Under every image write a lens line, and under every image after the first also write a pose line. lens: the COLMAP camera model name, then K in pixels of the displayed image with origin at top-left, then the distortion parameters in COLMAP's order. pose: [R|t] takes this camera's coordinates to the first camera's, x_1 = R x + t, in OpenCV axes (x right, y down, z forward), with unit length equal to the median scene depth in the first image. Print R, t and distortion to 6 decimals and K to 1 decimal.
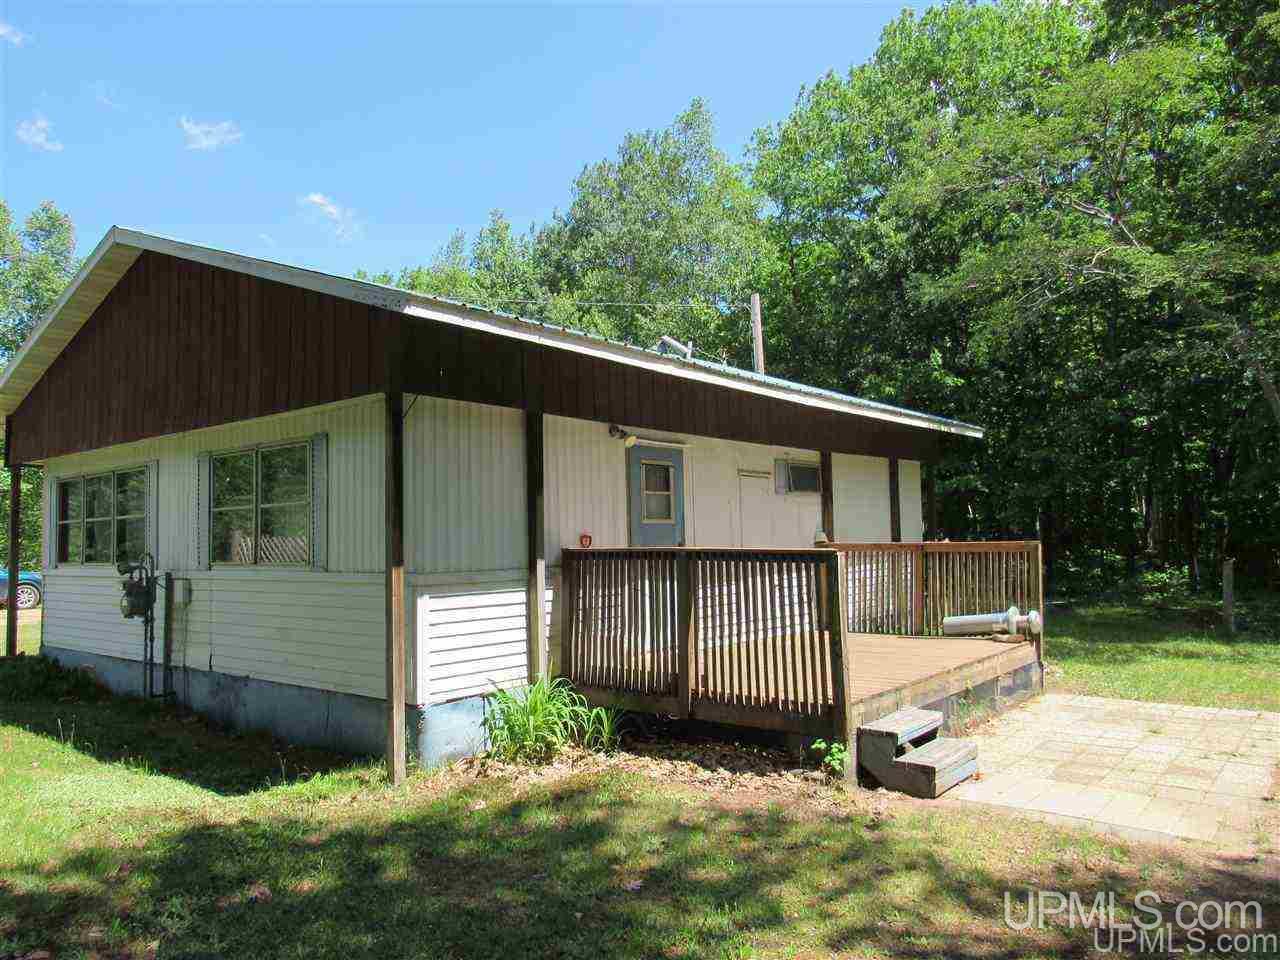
lens RADIAL K [[982.6, 0, 637.6], [0, 982.6, 498.9], [0, 0, 1]] dist [-0.056902, -0.004727]
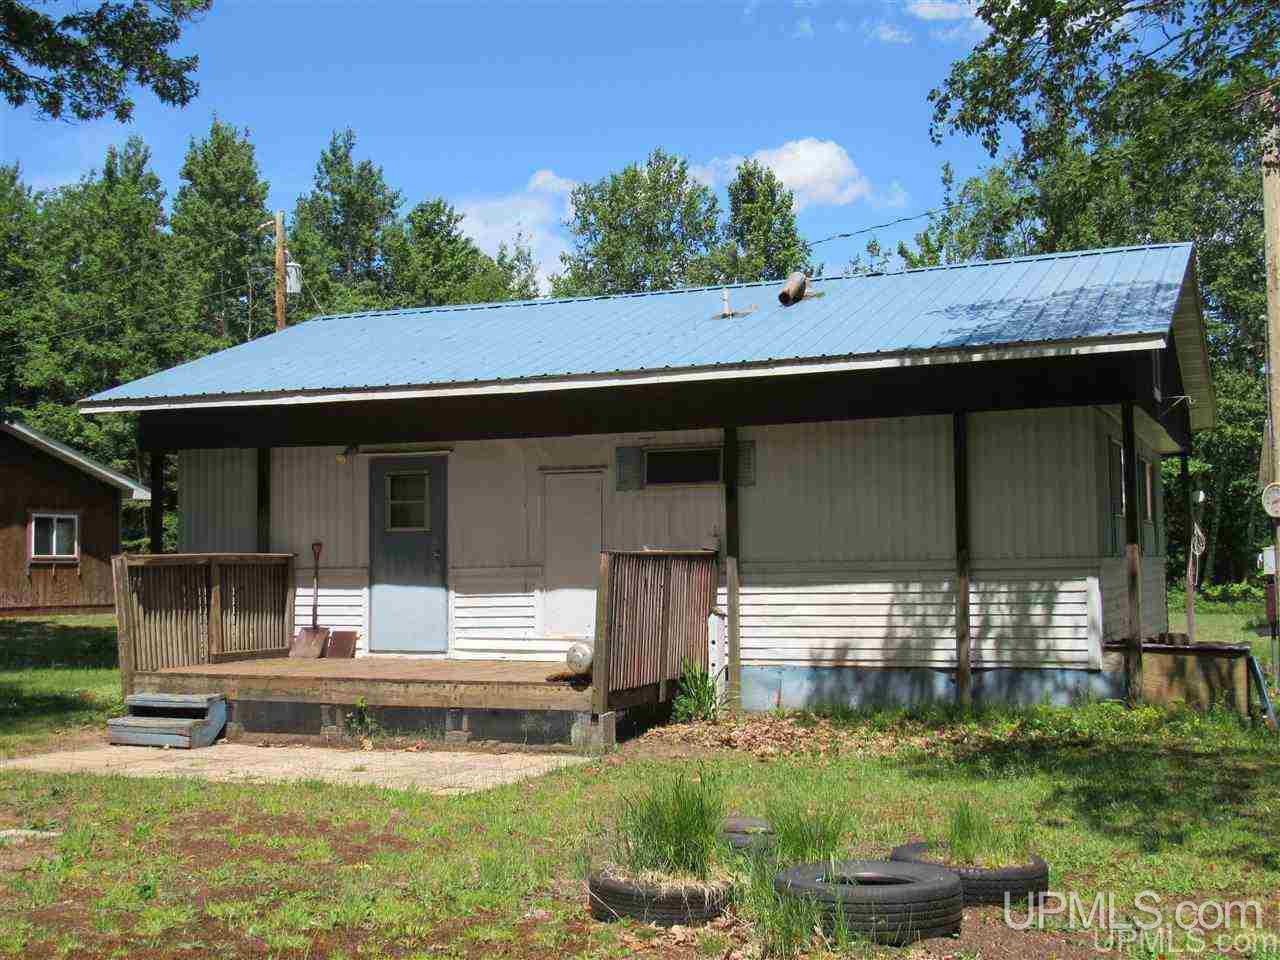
lens RADIAL K [[1803.4, 0, 640.0], [0, 1803.4, 480.0], [0, 0, 1]] dist [-0.083534, 0.045006]
pose [[0.232268, -0.029459, -0.972206, 1.878014], [0.050242, 0.998570, -0.018255, 0.017640], [0.971353, -0.044606, 0.233416, 0.757571]]
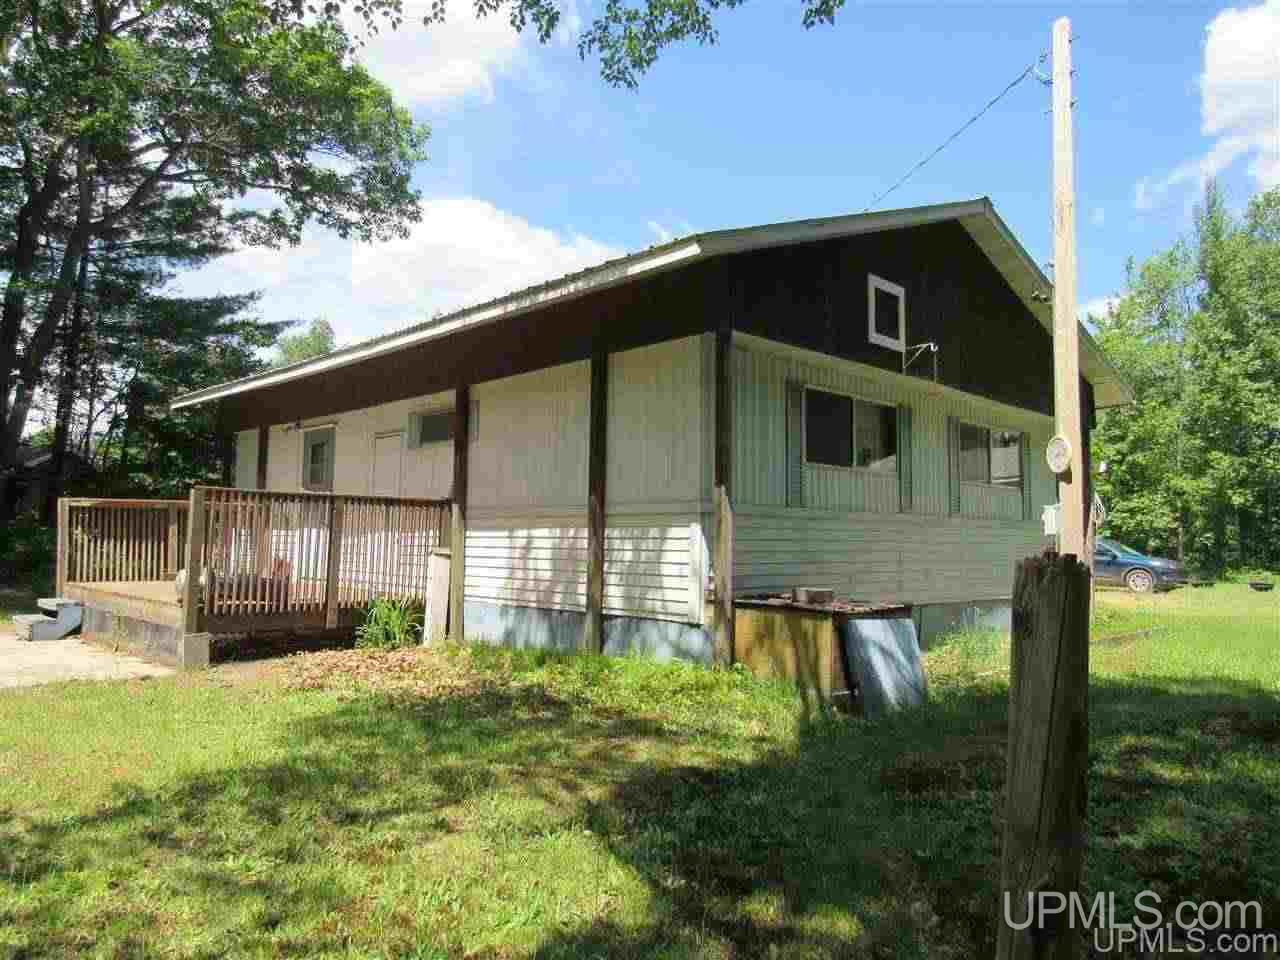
lens RADIAL K [[982.6, 0, 637.6], [0, 982.6, 498.9], [0, 0, 1]] dist [-0.056902, -0.004727]
pose [[-0.195700, -0.031824, -0.980147, 1.222909], [0.032151, 0.998728, -0.038847, 0.104293], [0.980137, -0.039115, -0.194428, 1.621549]]
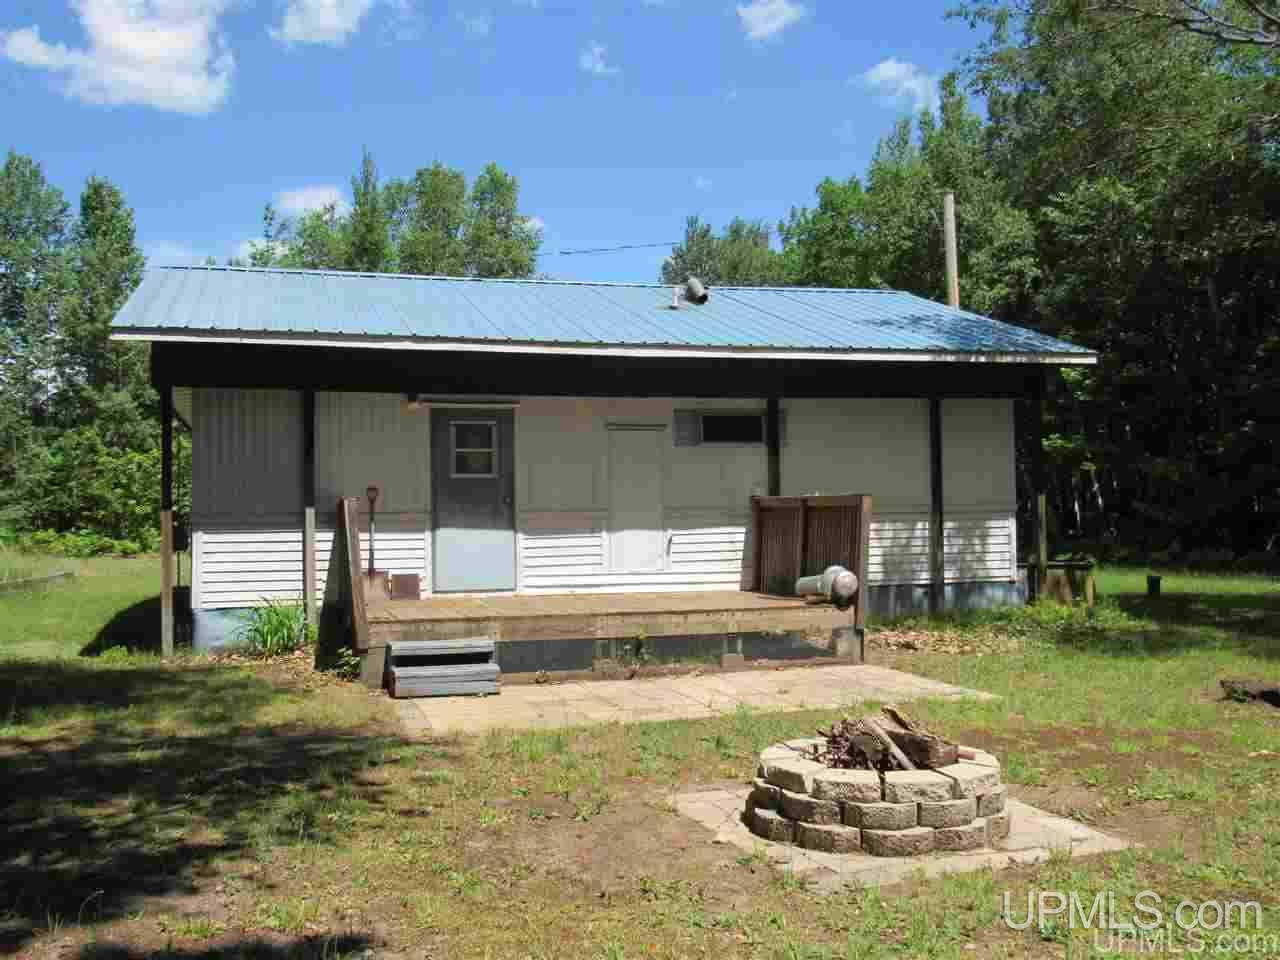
lens RADIAL K [[1282.8, 0, 640.0], [0, 1282.8, 480.0], [0, 0, 1]] dist [-0.013399, -0.009393]
pose [[0.819876, -0.008259, -0.572481, 0.975961], [0.023672, 0.999530, 0.019482, 0.003782], [0.572051, -0.029525, 0.819686, -0.092695]]
